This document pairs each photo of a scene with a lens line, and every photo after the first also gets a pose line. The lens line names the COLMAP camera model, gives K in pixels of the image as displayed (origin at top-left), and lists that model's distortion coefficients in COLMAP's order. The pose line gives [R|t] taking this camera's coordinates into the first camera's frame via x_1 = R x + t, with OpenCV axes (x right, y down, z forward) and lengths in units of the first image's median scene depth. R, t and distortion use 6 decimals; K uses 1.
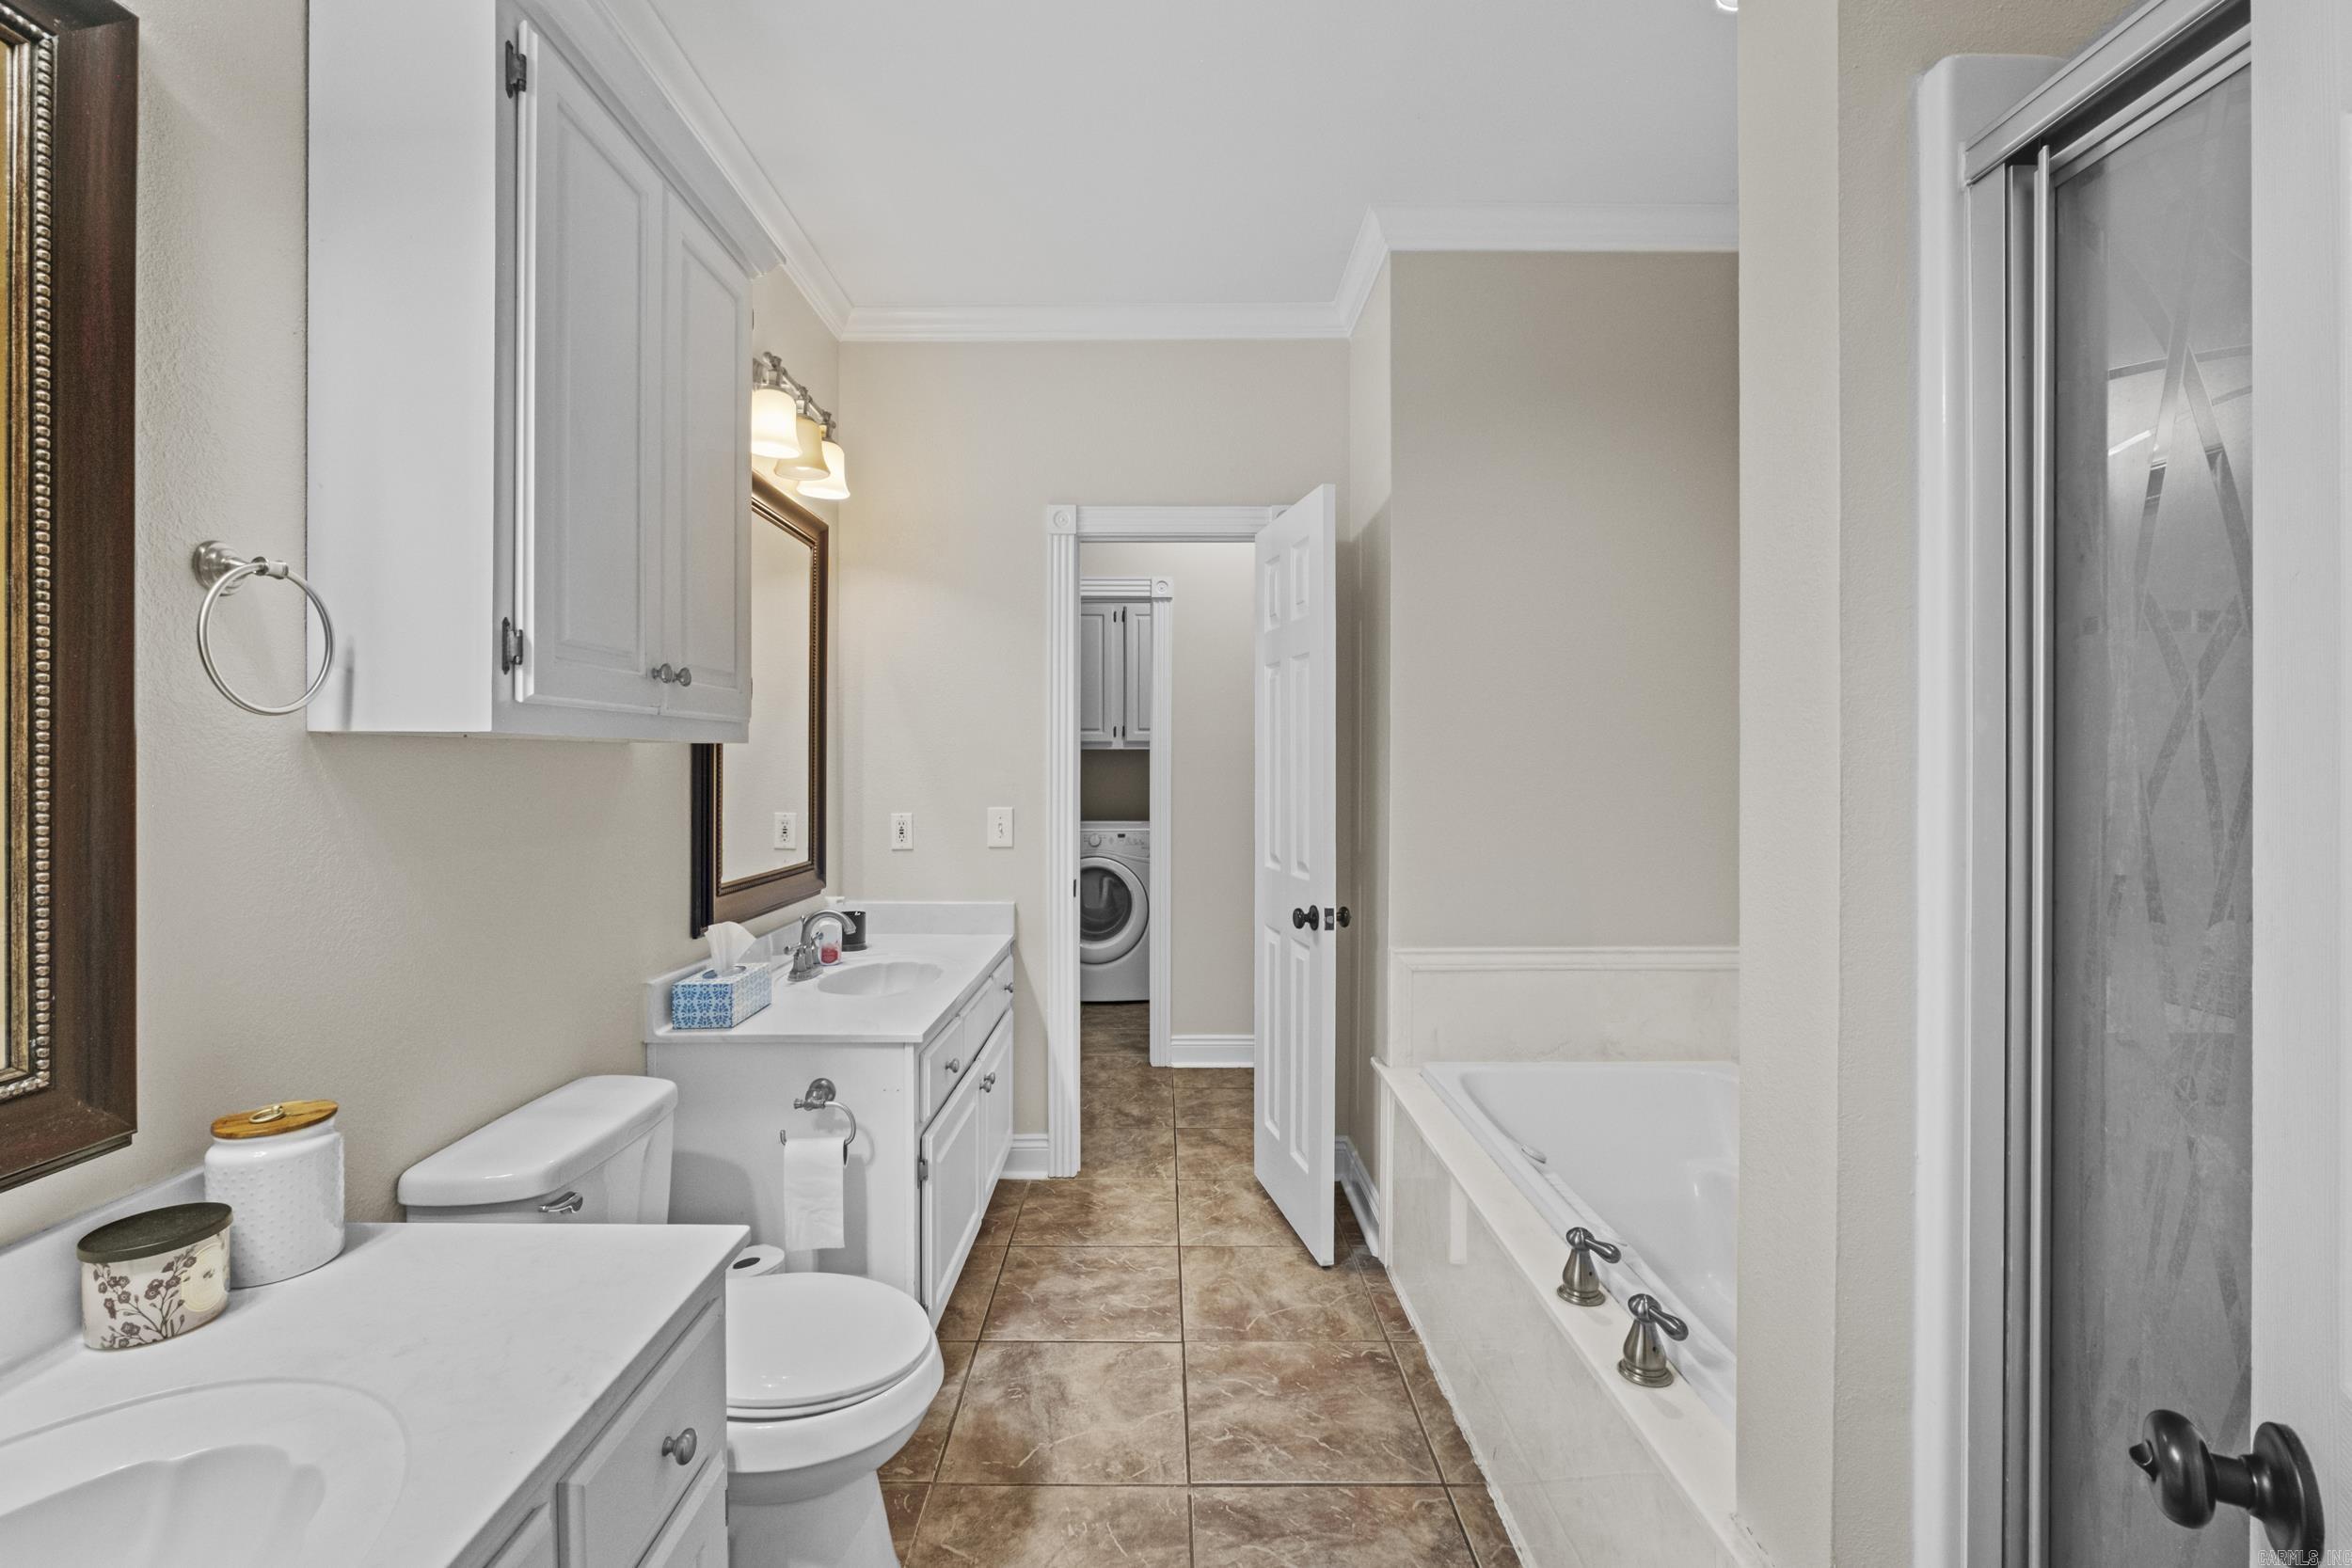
lens RADIAL K [[1035.6, 0, 1162.3], [0, 1035.6, 766.3], [0, 0, 1]] dist [-0.008718, -0.000076]
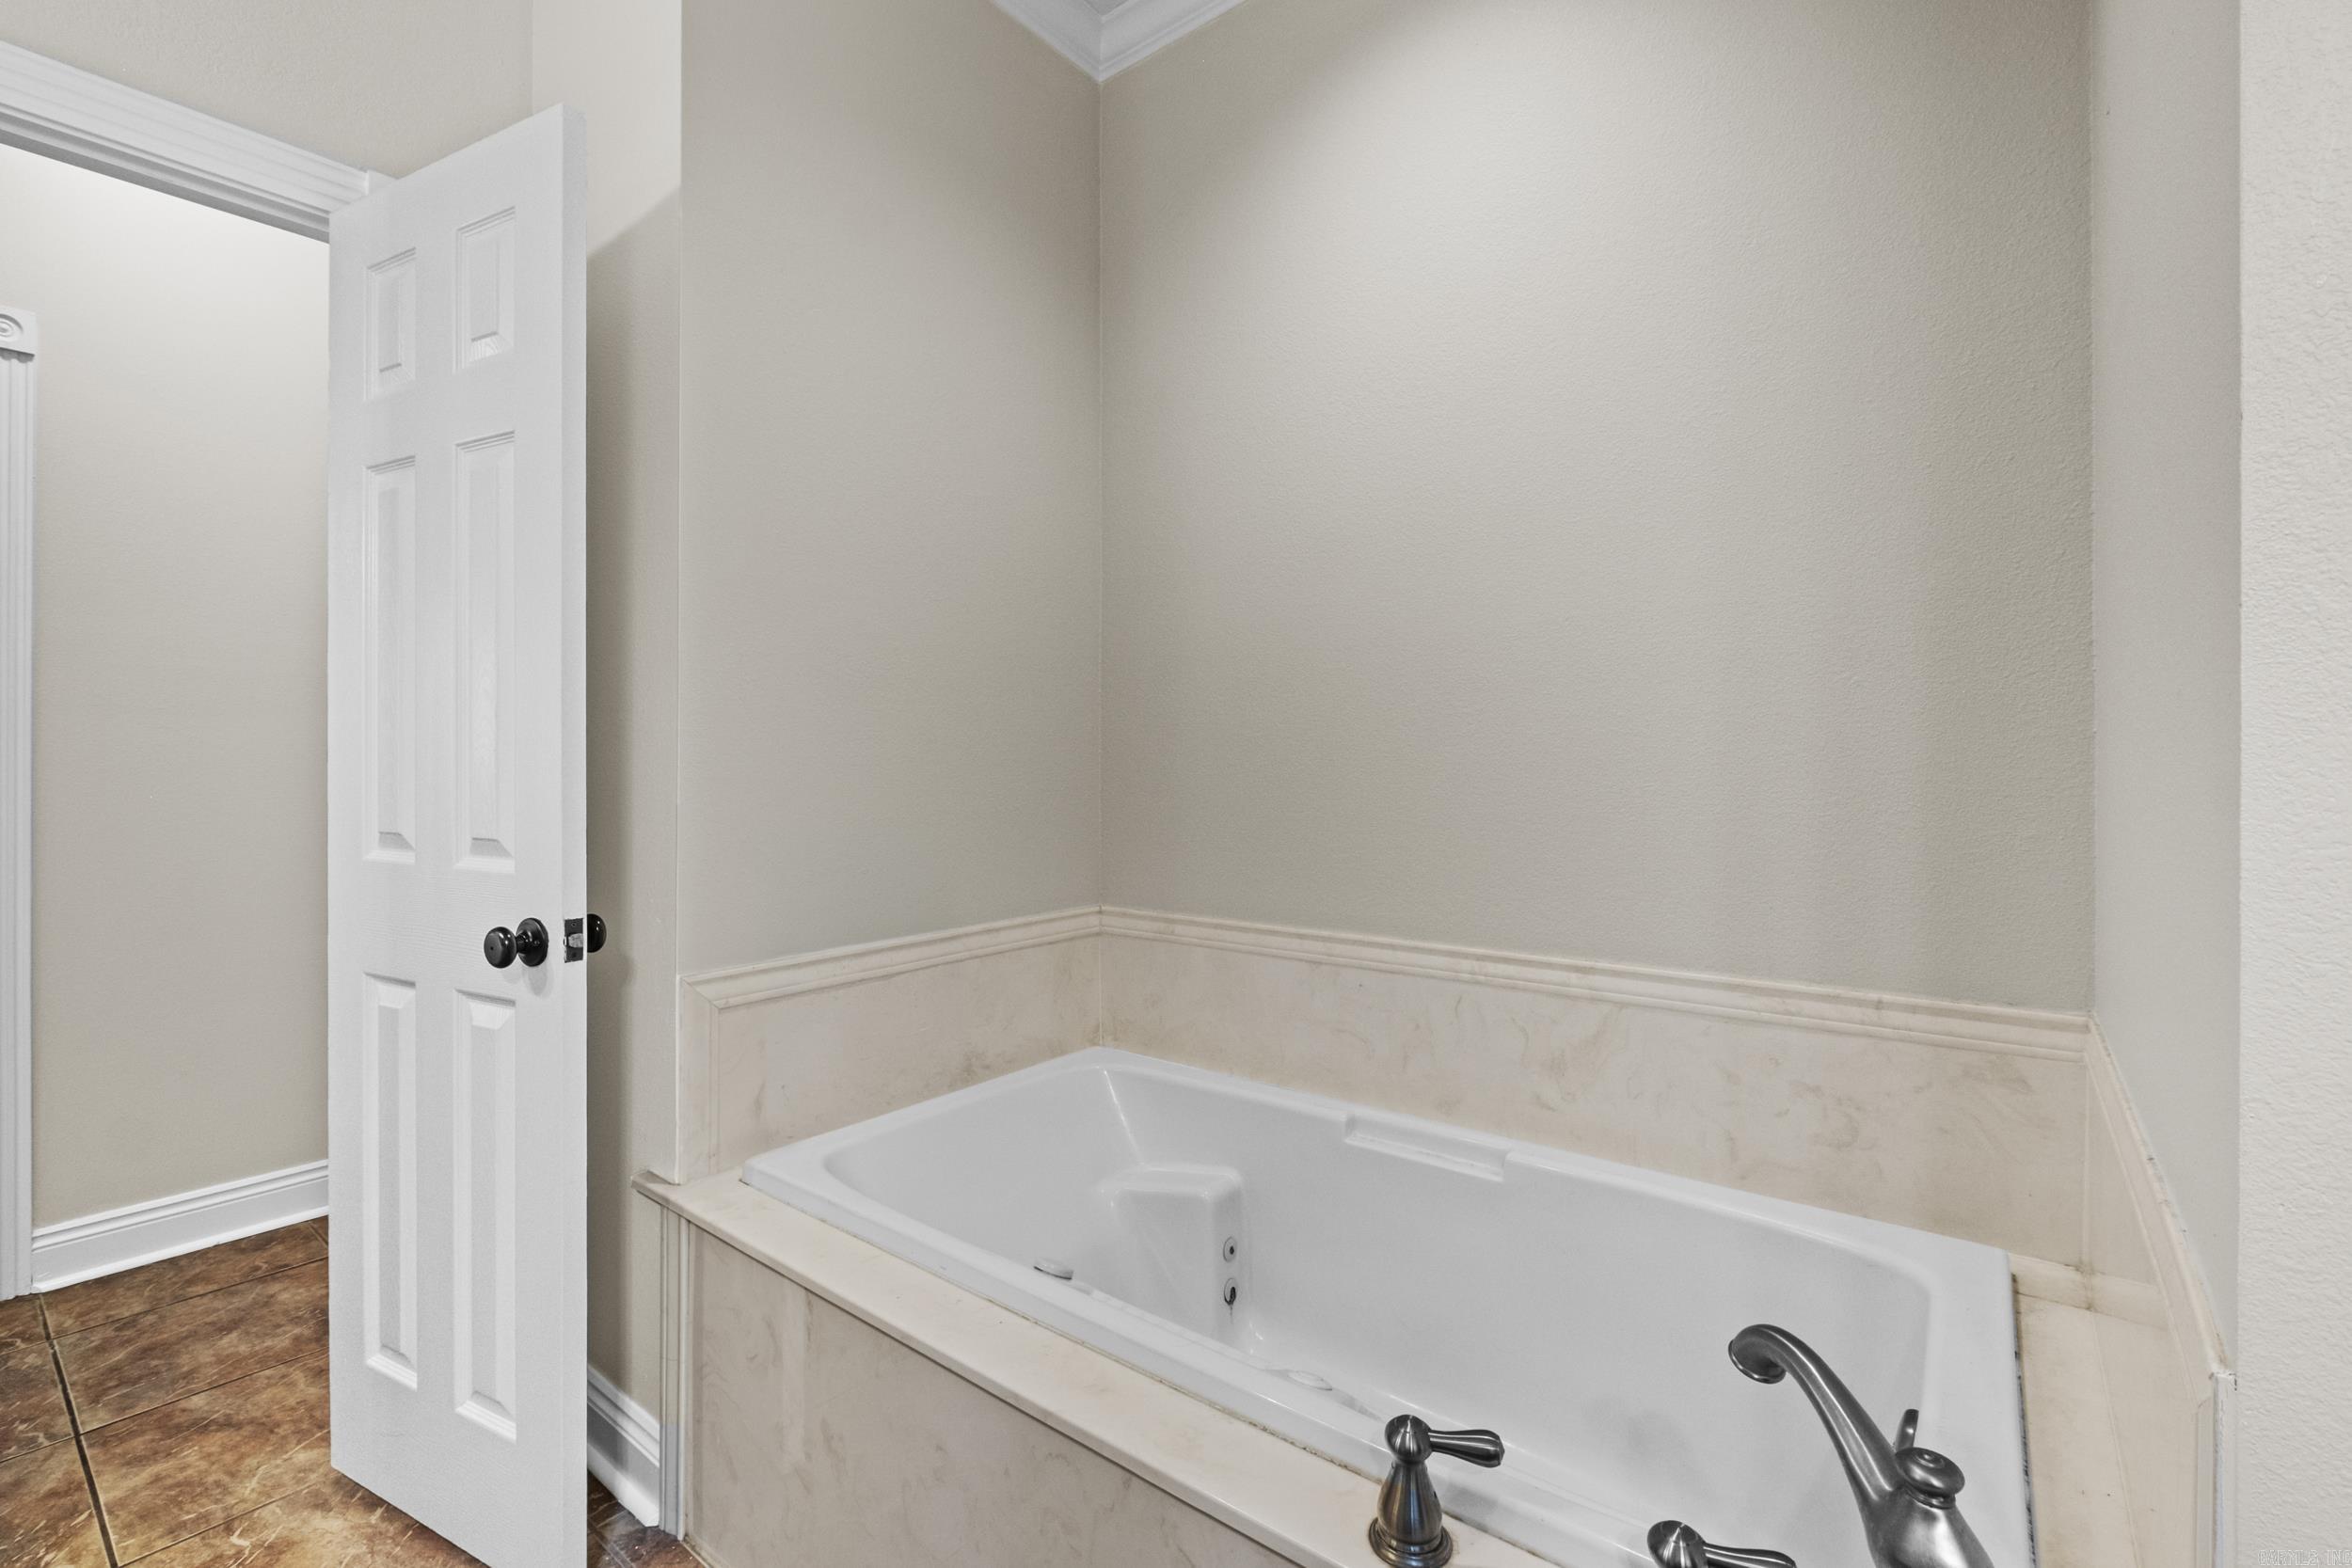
lens RADIAL K [[1013.6, 0, 1159.8], [0, 1013.6, 765.5], [0, 0, 1]] dist [-0.010648, 0.001387]
pose [[0.620035, -0.002625, 0.784570, -0.046135], [0.003068, 0.999995, 0.000920, 0.050451], [-0.784568, 0.001837, 0.620040, 0.381152]]
